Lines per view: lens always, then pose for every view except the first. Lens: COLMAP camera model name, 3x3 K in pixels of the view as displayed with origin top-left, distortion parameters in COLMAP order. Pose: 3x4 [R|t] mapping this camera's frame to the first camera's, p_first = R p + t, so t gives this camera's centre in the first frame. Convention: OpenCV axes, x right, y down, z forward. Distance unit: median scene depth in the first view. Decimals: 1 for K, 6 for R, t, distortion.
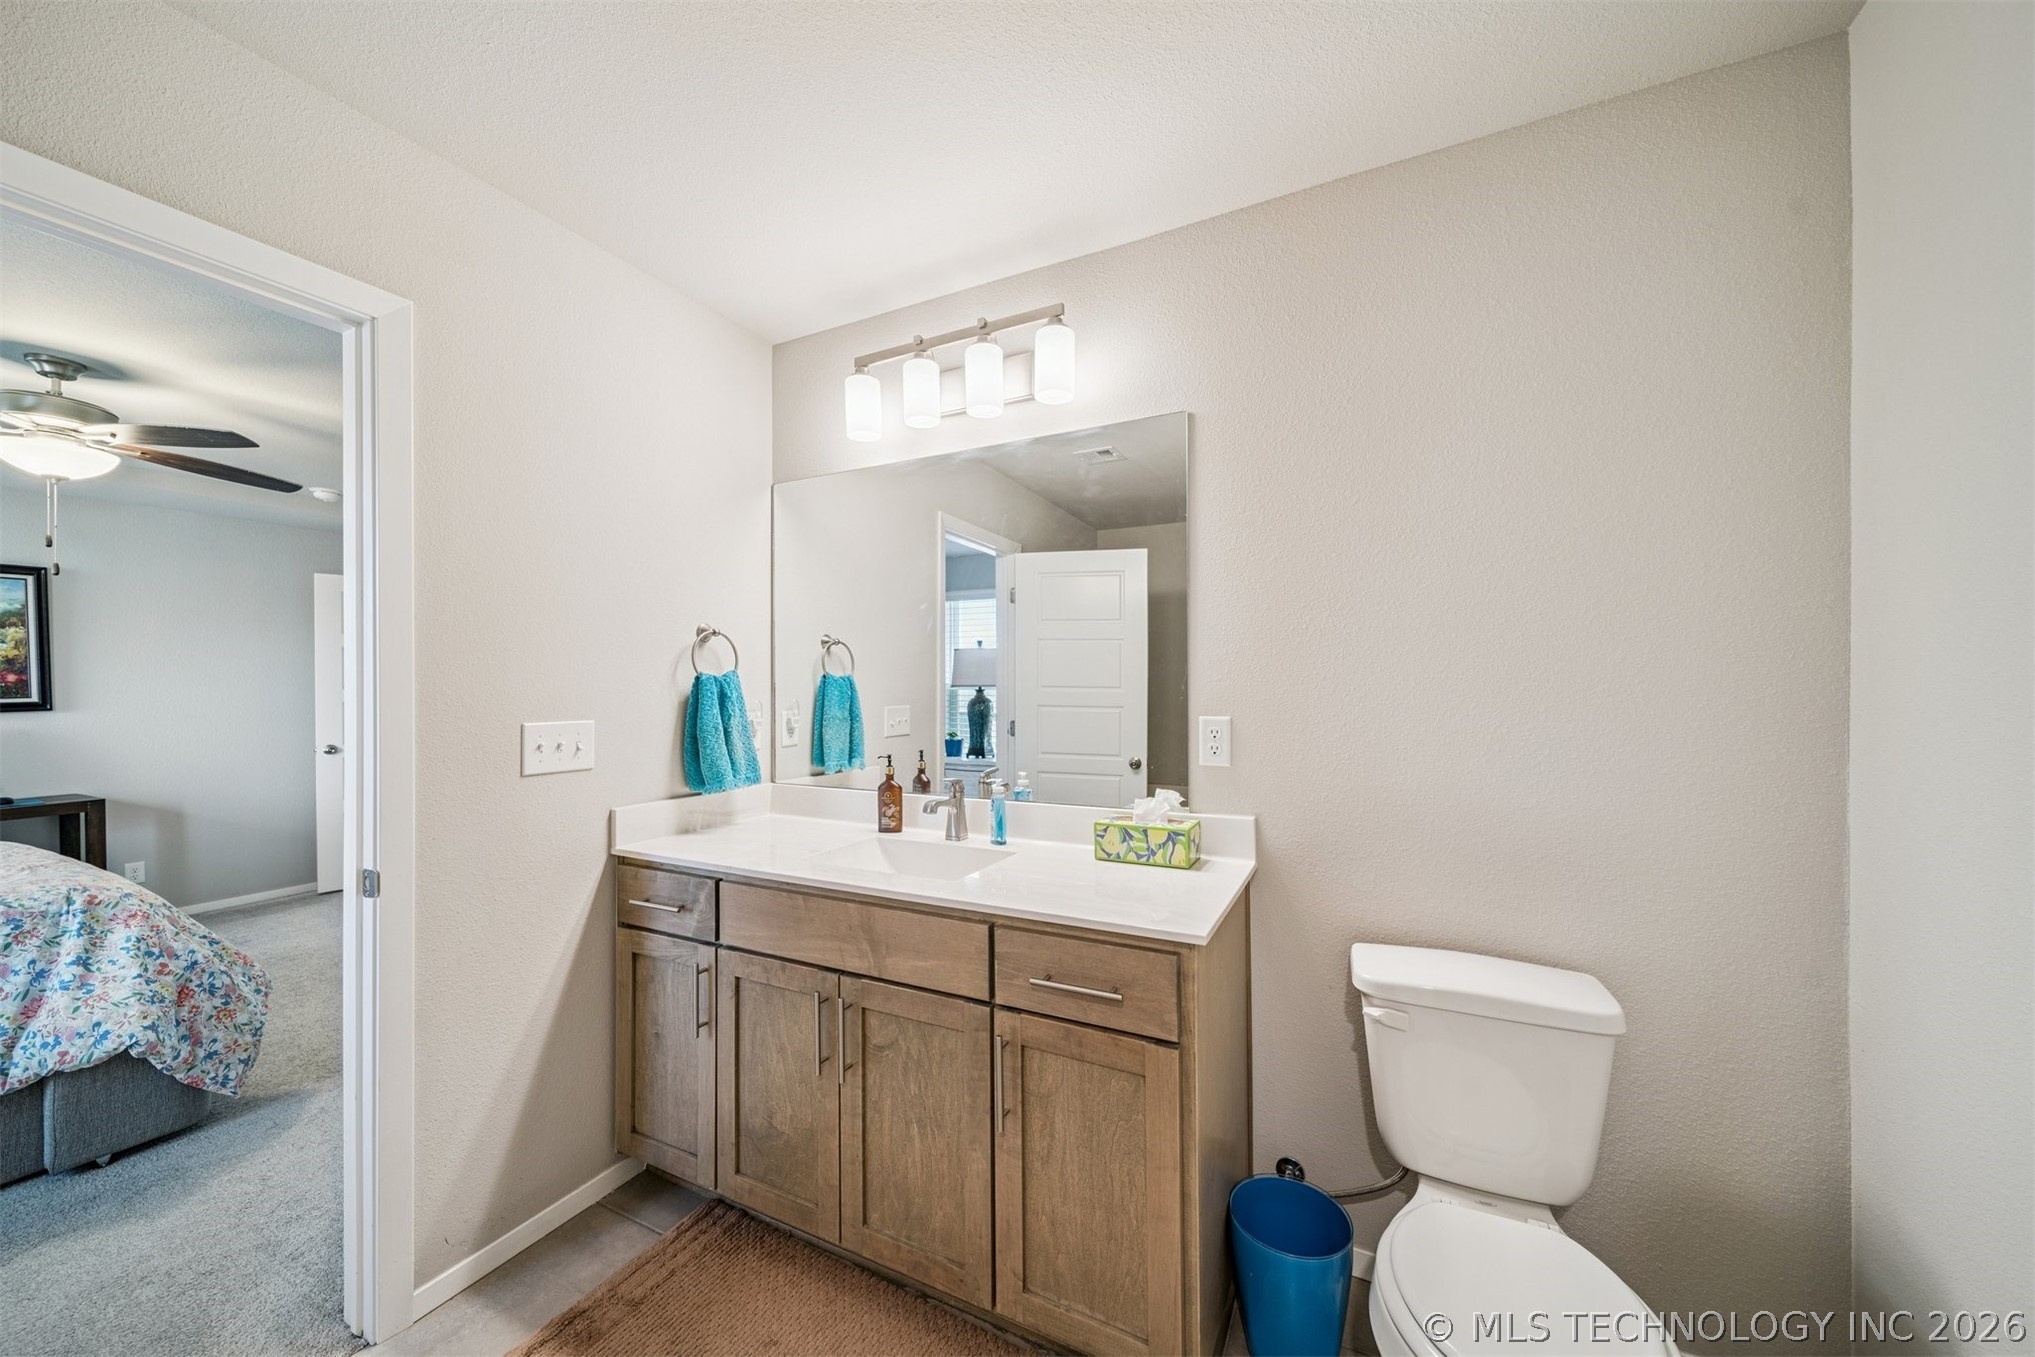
lens RADIAL K [[707.4, 0, 1010.2], [0, 707.4, 682.7], [0, 0, 1]] dist [-0.003045, -0.000232]
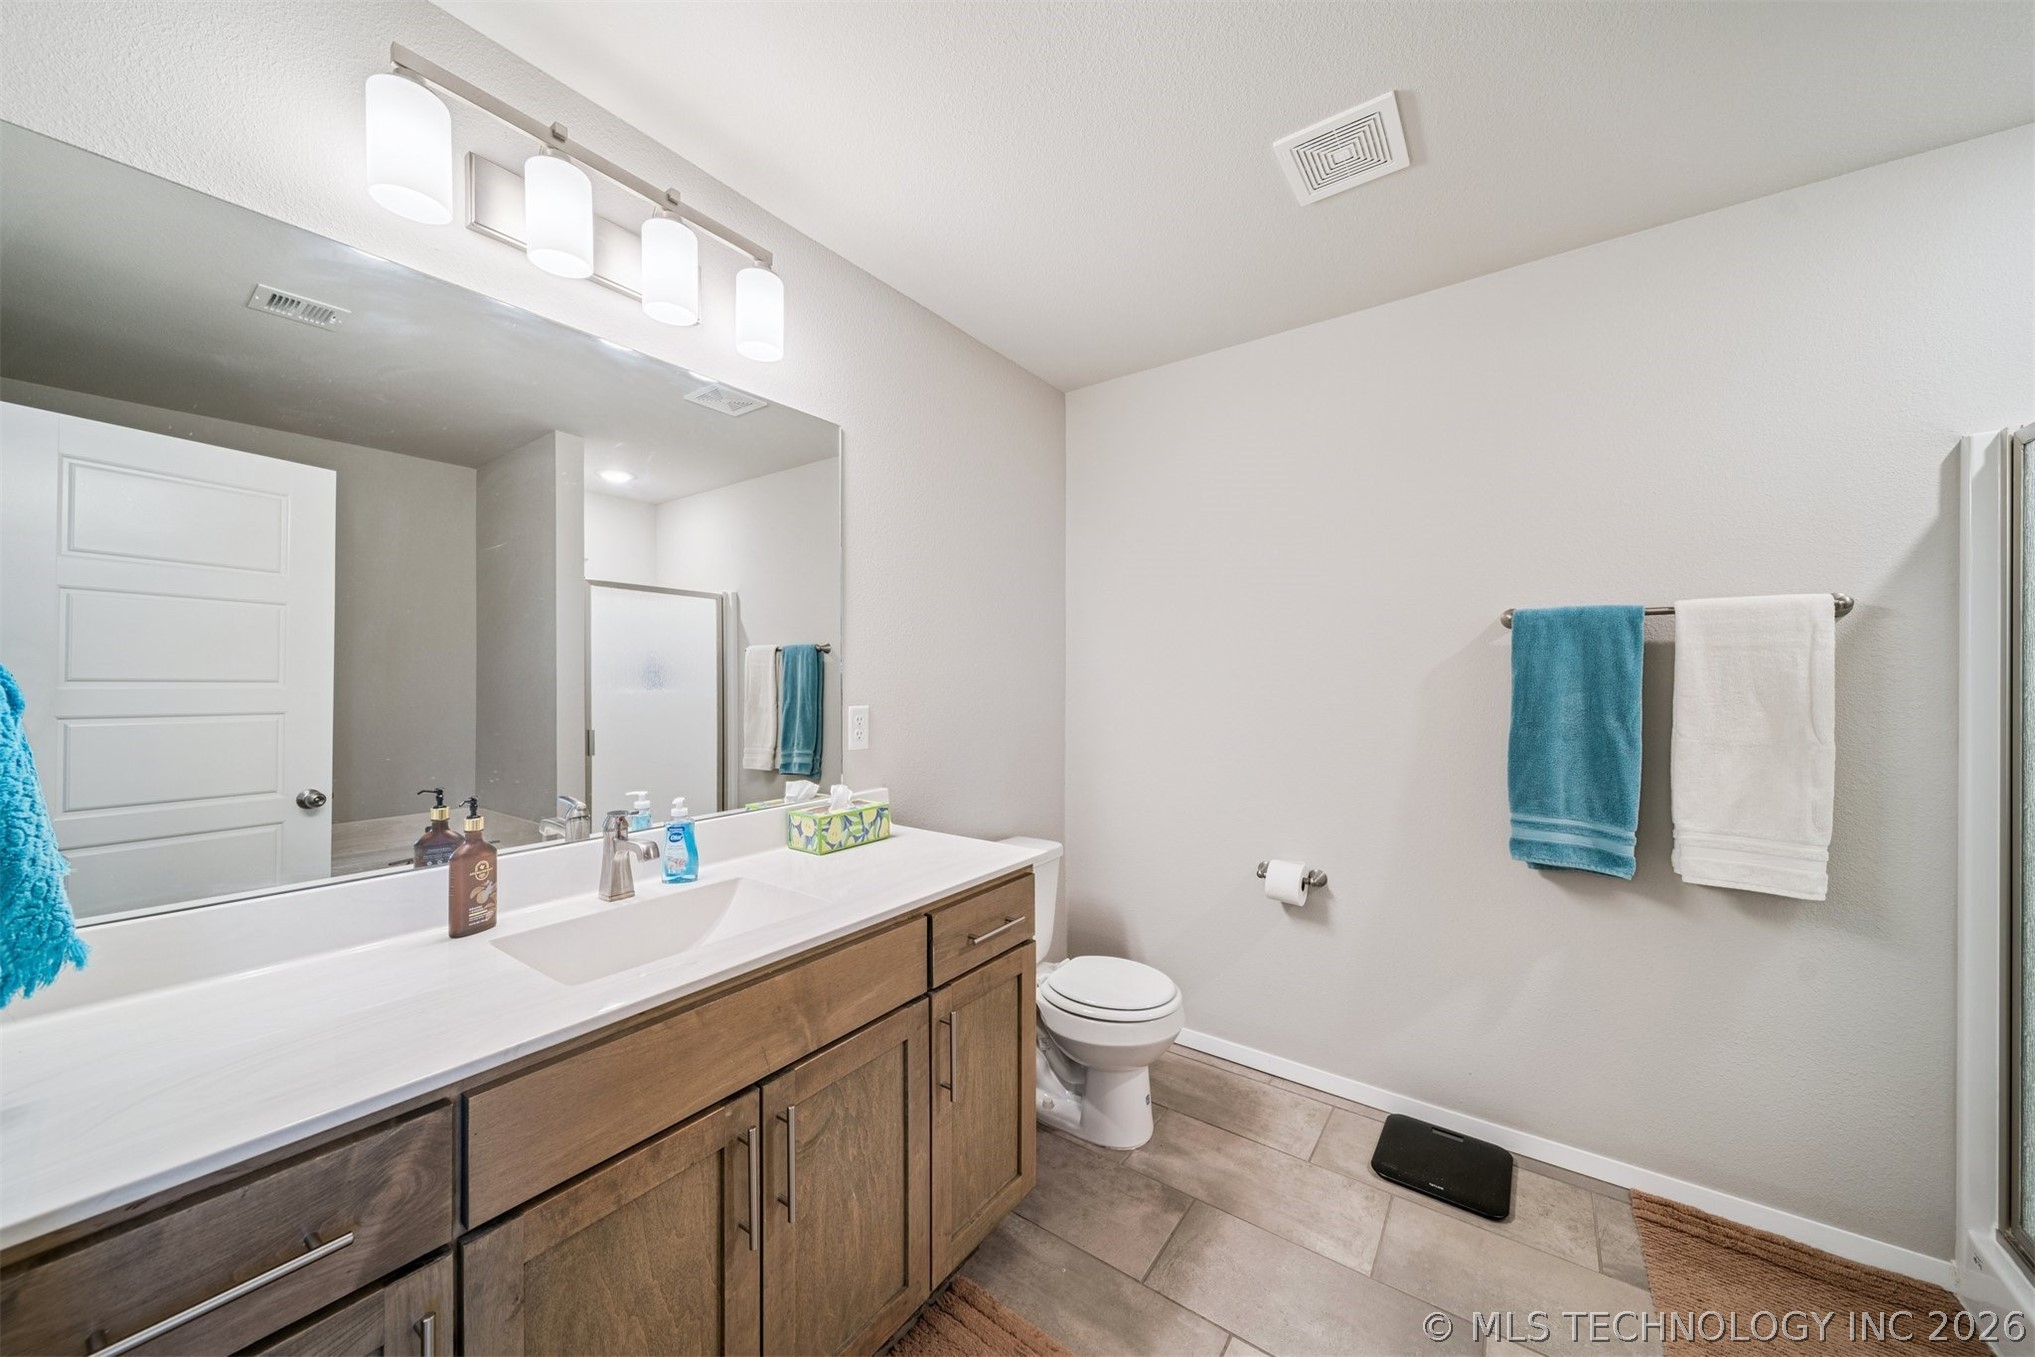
lens RADIAL K [[707.4, 0, 1011.2], [0, 707.4, 685.5], [0, 0, 1]] dist [-0.003045, -0.000232]
pose [[0.163840, -0.000892, 0.986487, -0.871083], [-0.004074, 0.999990, 0.001581, 0.013290], [-0.986479, -0.004278, 0.163835, 0.628795]]
